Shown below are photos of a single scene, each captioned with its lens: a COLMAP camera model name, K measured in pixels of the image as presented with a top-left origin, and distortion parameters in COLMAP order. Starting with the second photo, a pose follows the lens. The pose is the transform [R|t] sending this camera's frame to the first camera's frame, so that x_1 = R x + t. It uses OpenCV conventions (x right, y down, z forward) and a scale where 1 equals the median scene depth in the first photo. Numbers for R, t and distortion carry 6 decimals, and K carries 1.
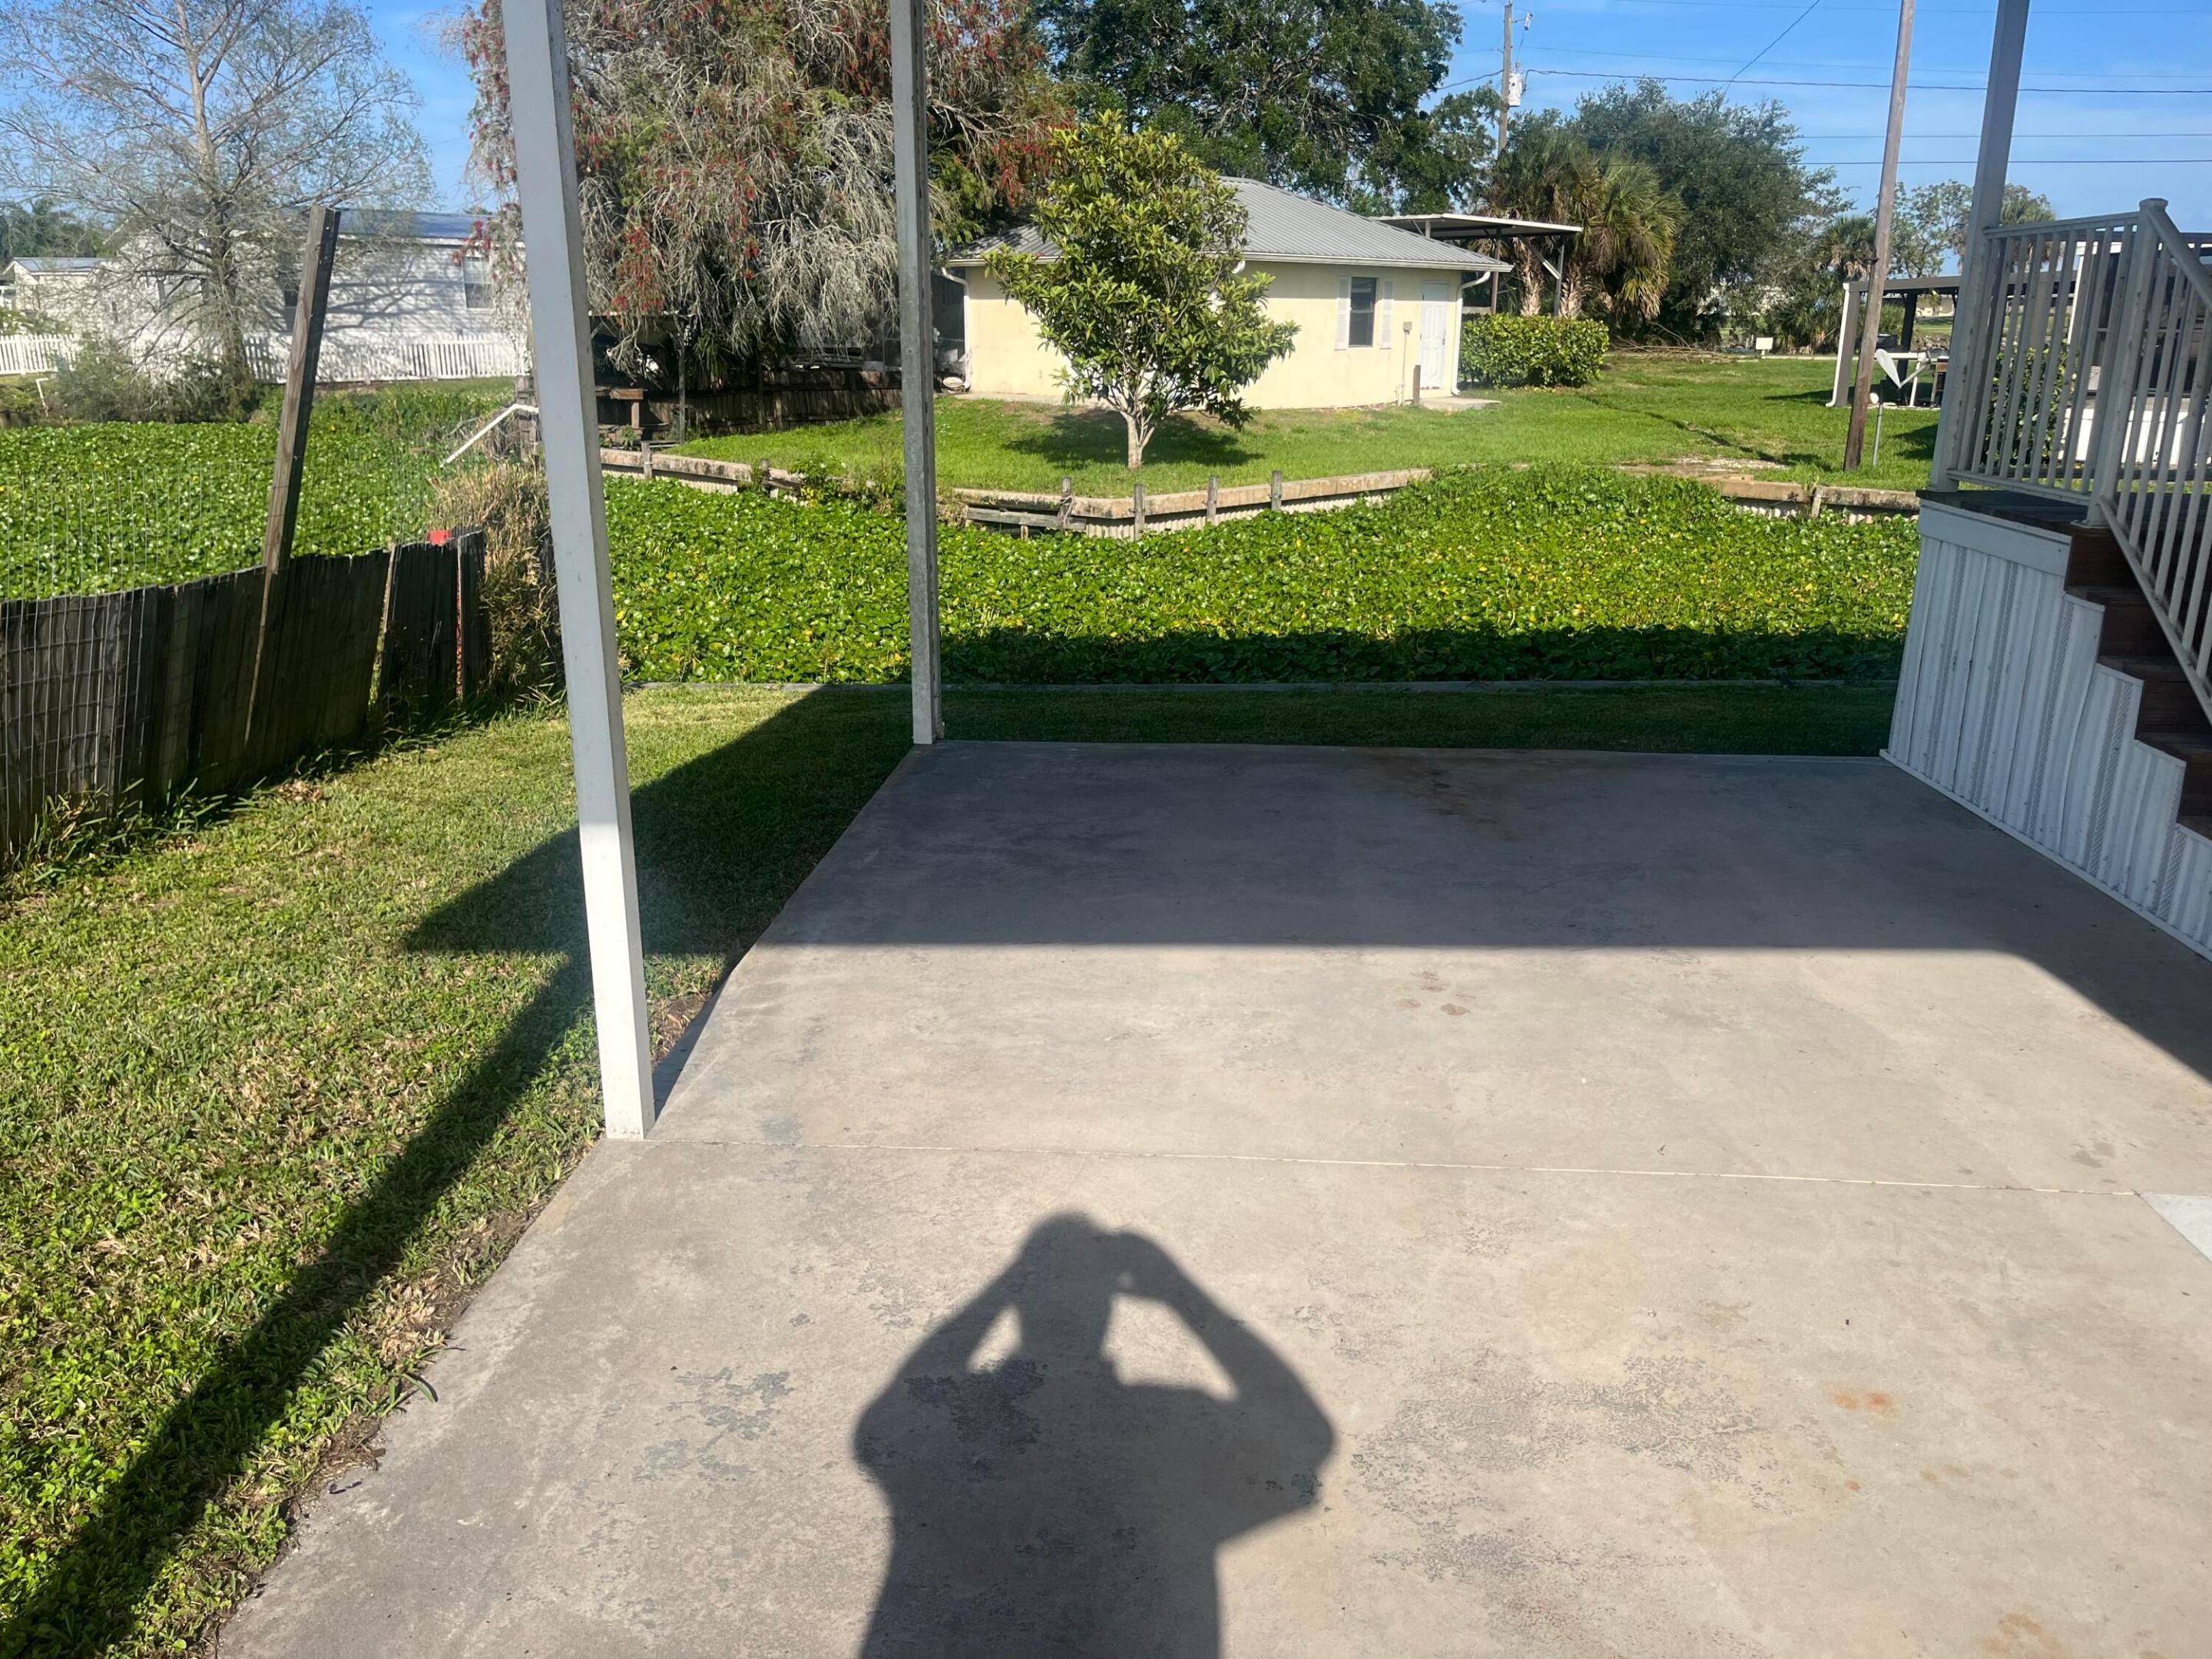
lens RADIAL K [[1667.1, 0, 1108.9], [0, 1667.1, 836.1], [0, 0, 1]] dist [0.048913, -0.063471]
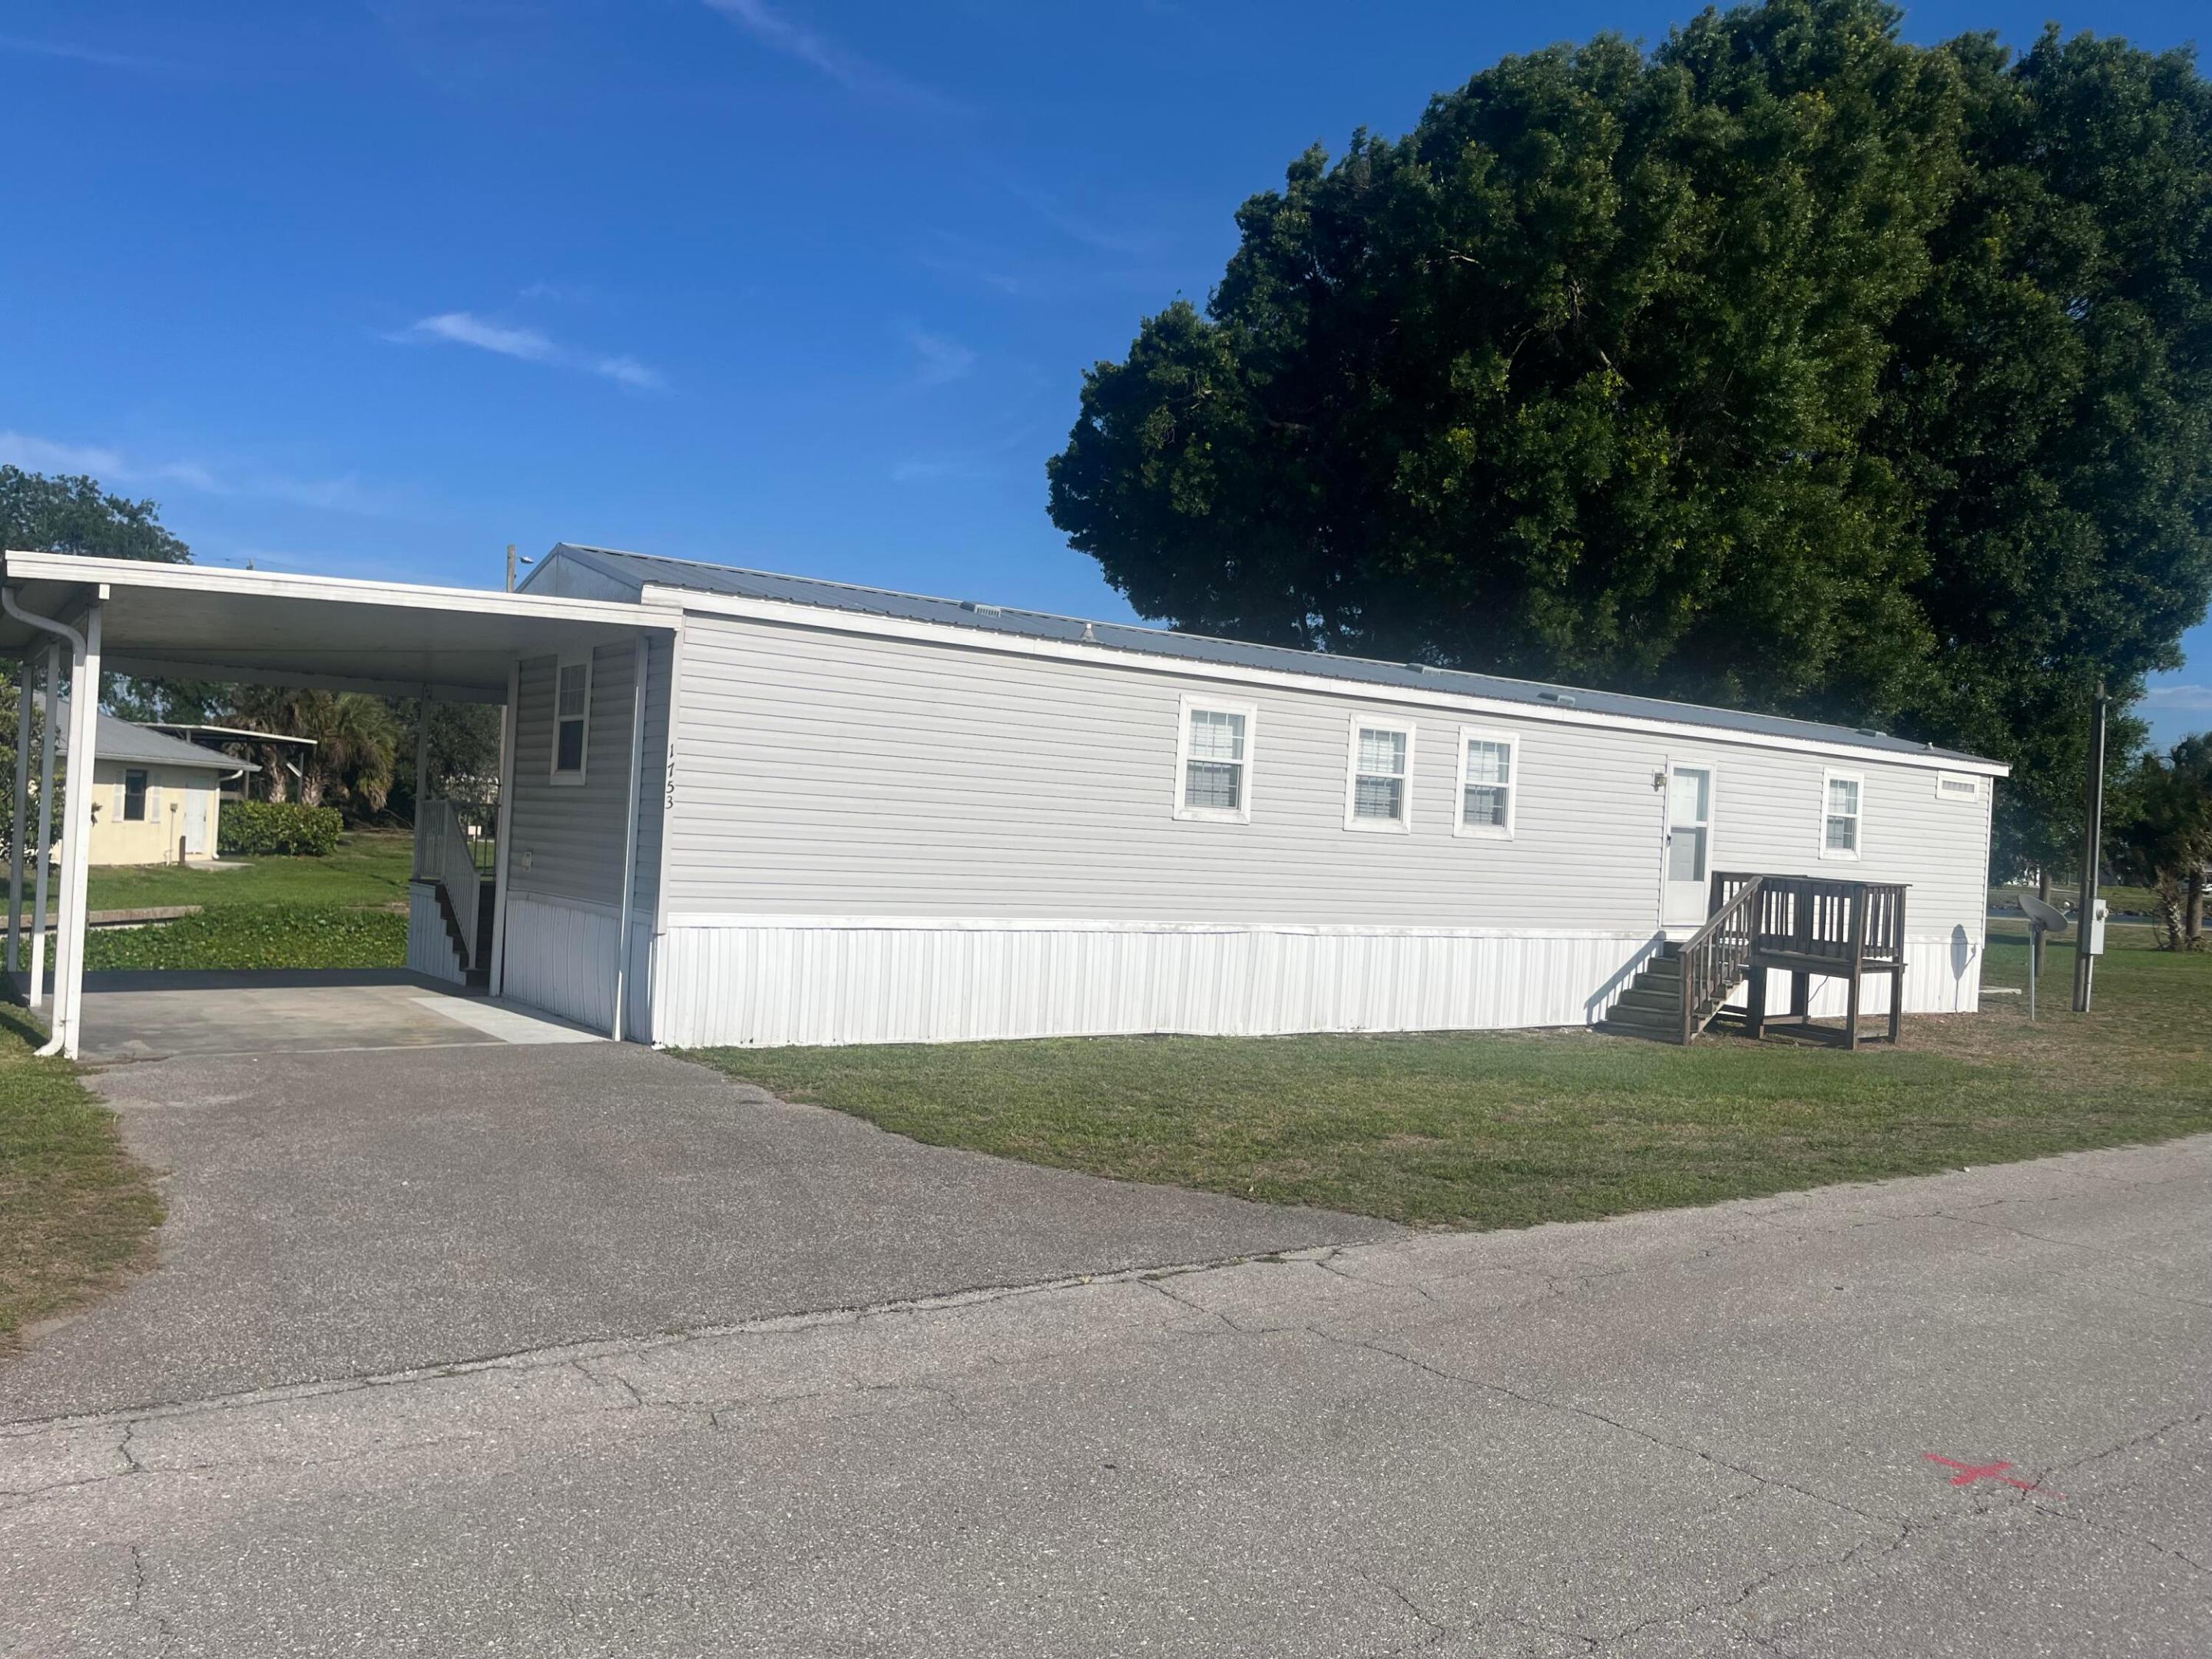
lens RADIAL K [[1667.1, 0, 1090.8], [0, 1667.1, 828.4], [0, 0, 1]] dist [0.048913, -0.063471]
pose [[0.773734, 0.037038, 0.632427, -0.128811], [0.142644, 0.962469, -0.230883, 0.153389], [-0.617242, 0.268854, 0.739412, -0.534660]]
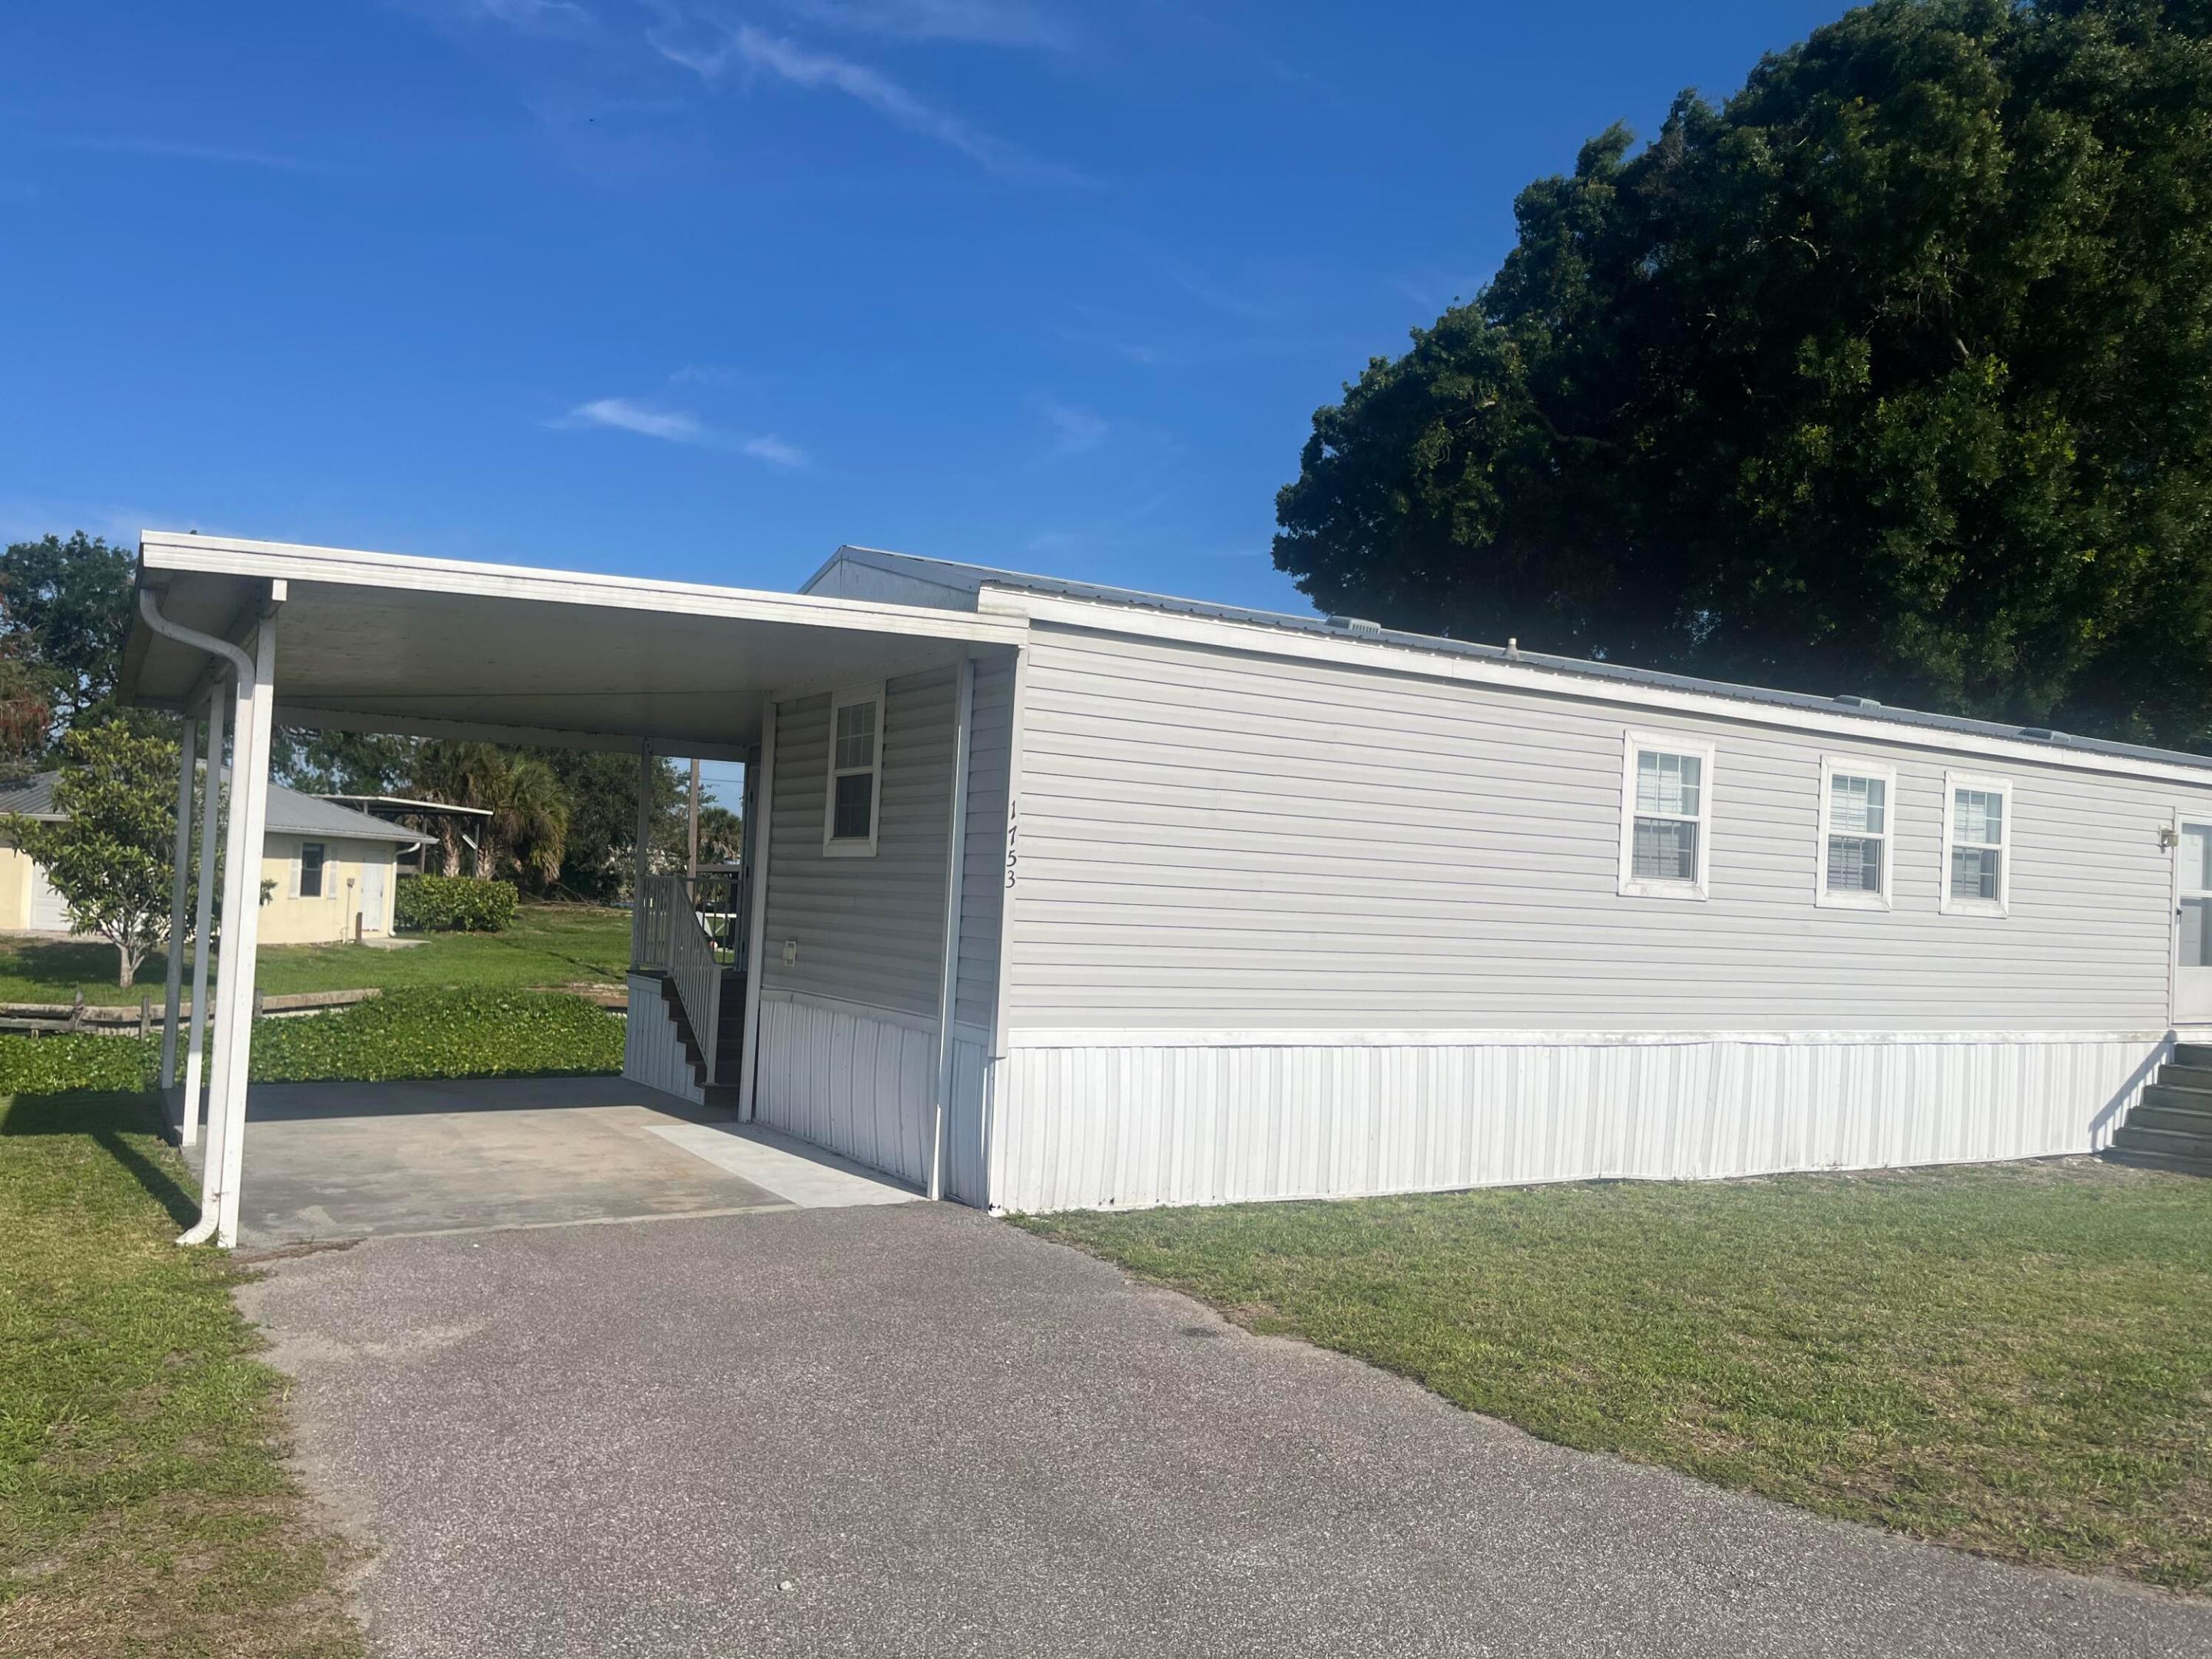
lens RADIAL K [[1667.1, 0, 1102.7], [0, 1667.1, 835.0], [0, 0, 1]] dist [0.048913, -0.063471]
pose [[0.819412, 0.052011, 0.570840, -0.102803], [0.131141, 0.952450, -0.275028, 0.103796], [-0.558002, 0.300222, 0.773628, -0.378391]]
